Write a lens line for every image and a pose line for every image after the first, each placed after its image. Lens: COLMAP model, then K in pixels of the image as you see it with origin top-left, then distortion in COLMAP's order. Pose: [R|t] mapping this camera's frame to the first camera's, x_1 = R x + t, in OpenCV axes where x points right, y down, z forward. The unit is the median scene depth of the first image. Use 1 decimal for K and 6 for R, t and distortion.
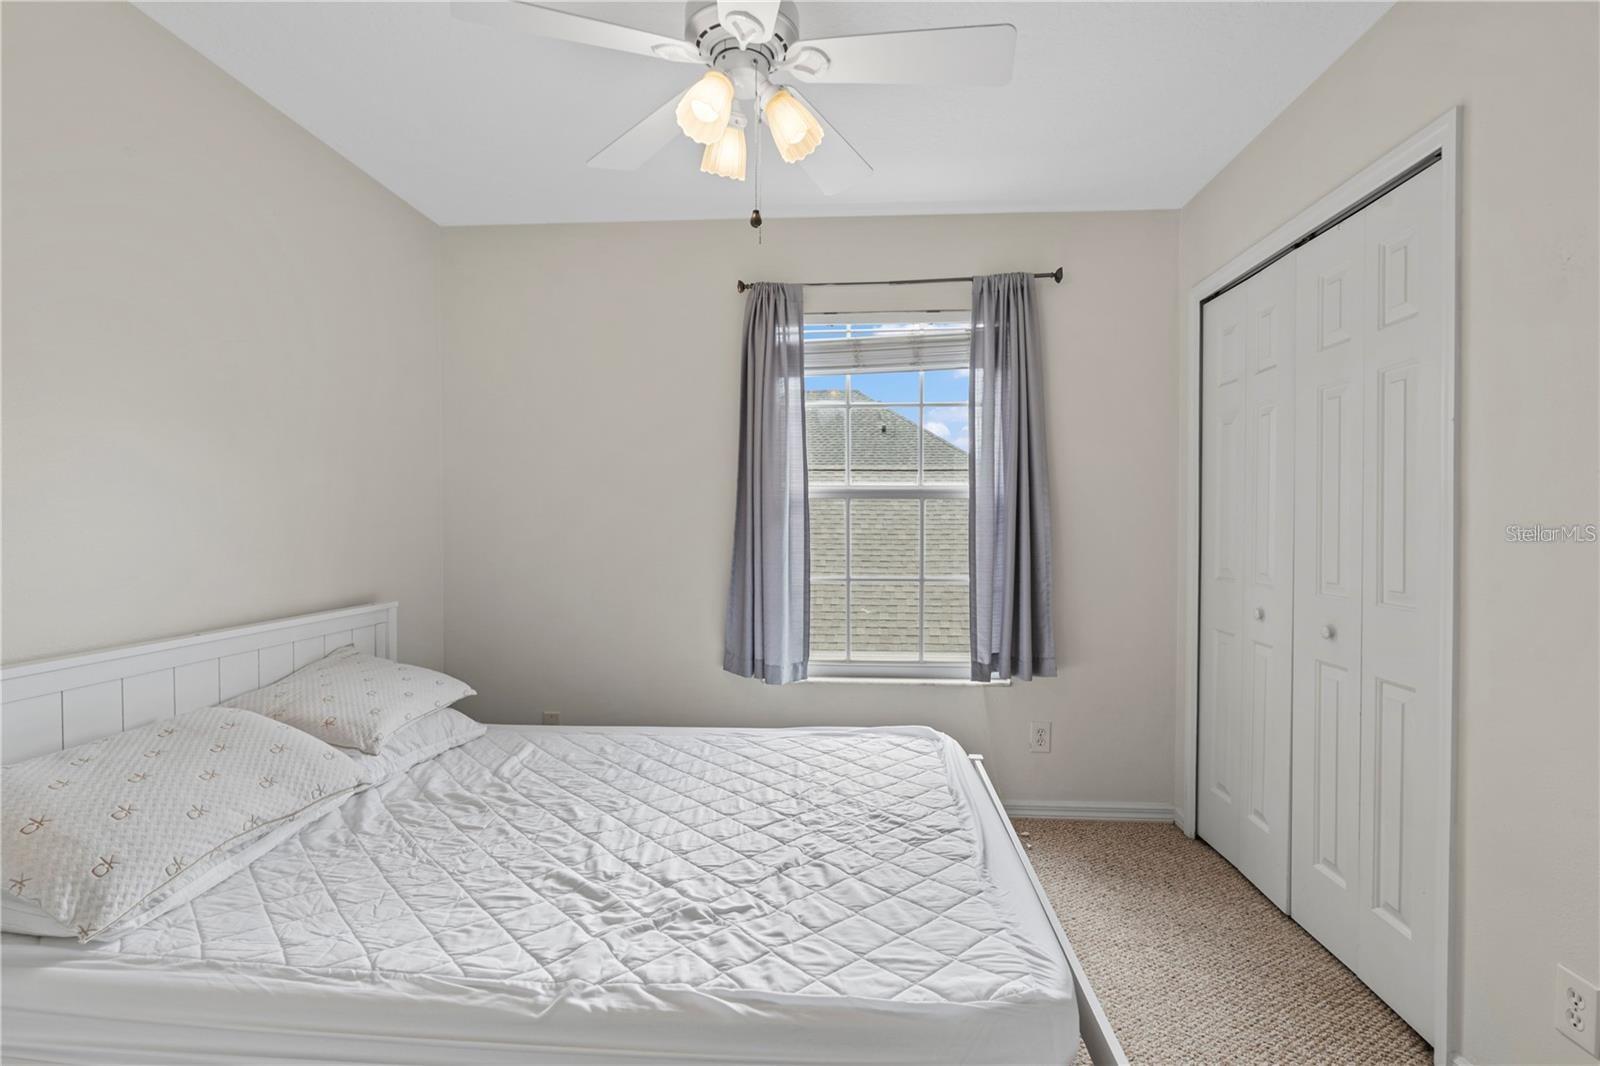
lens RADIAL K [[755.5, 0, 800.0], [0, 755.5, 533.0], [0, 0, 1]] dist [-0.003329, -0.000033]
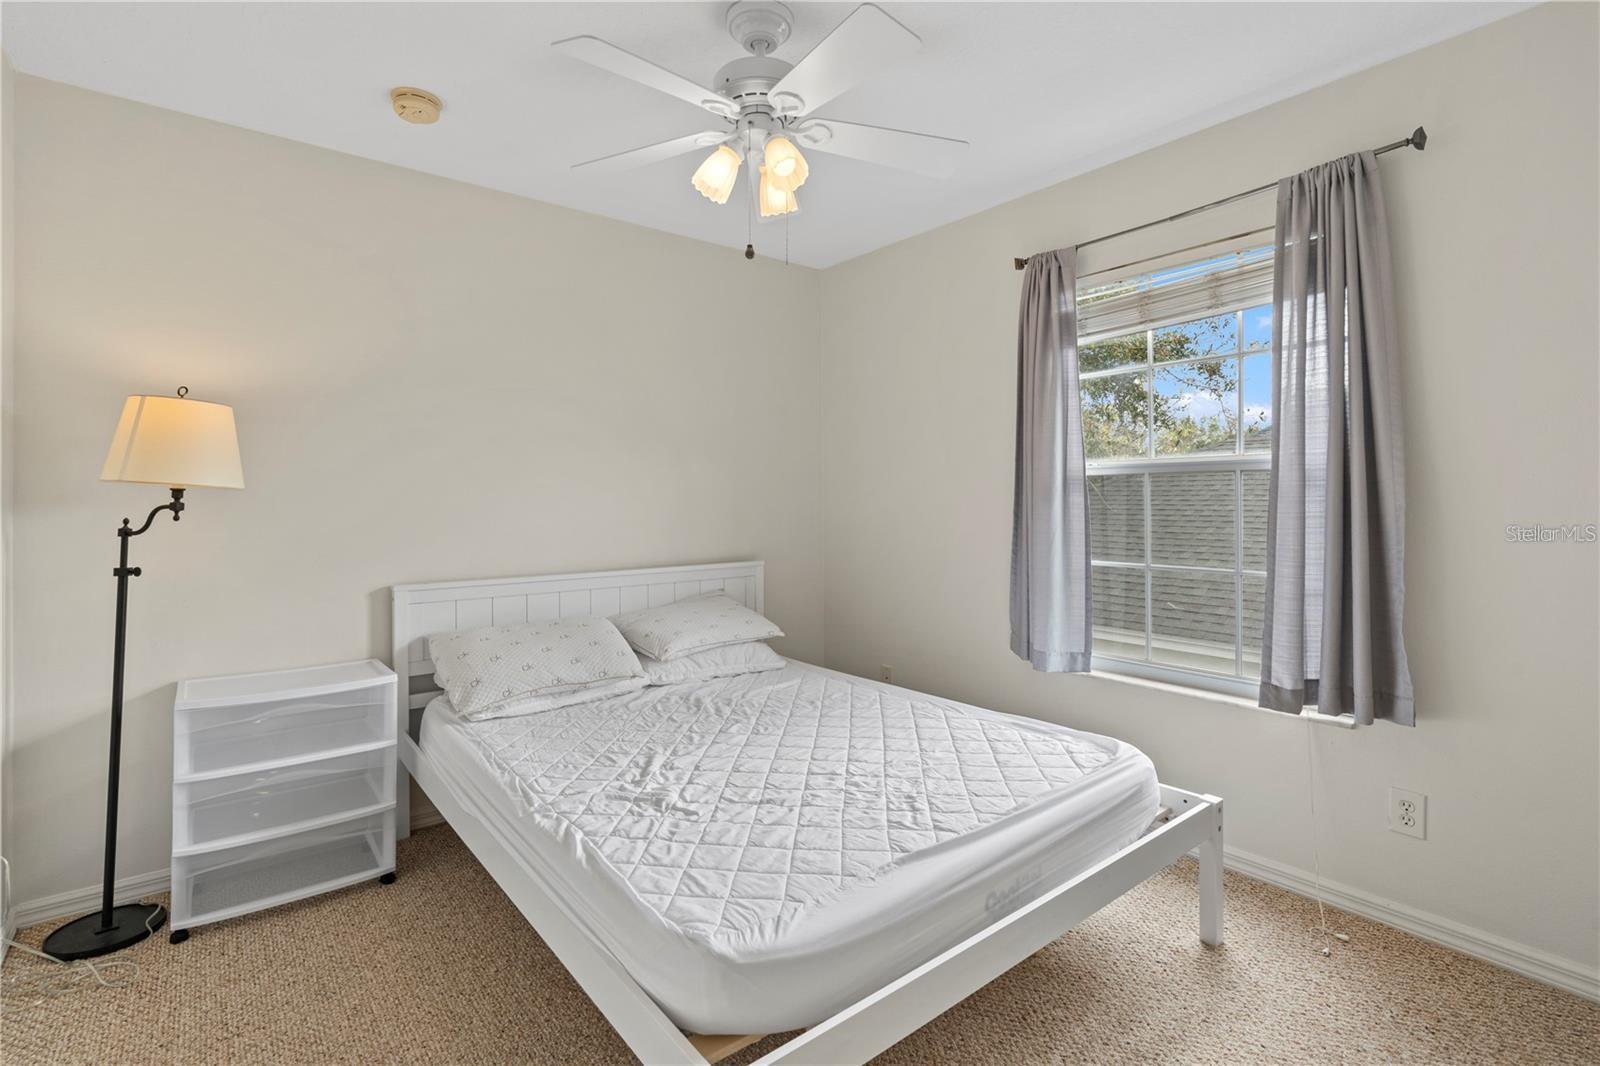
lens RADIAL K [[736.4, 0, 799.6], [0, 736.4, 502.9], [0, 0, 1]] dist [-0.003997, 0.000498]
pose [[0.677951, -0.001068, -0.735107, 0.520523], [-0.004819, 0.999971, -0.005898, -0.006793], [0.735092, 0.007541, 0.677926, 0.163374]]
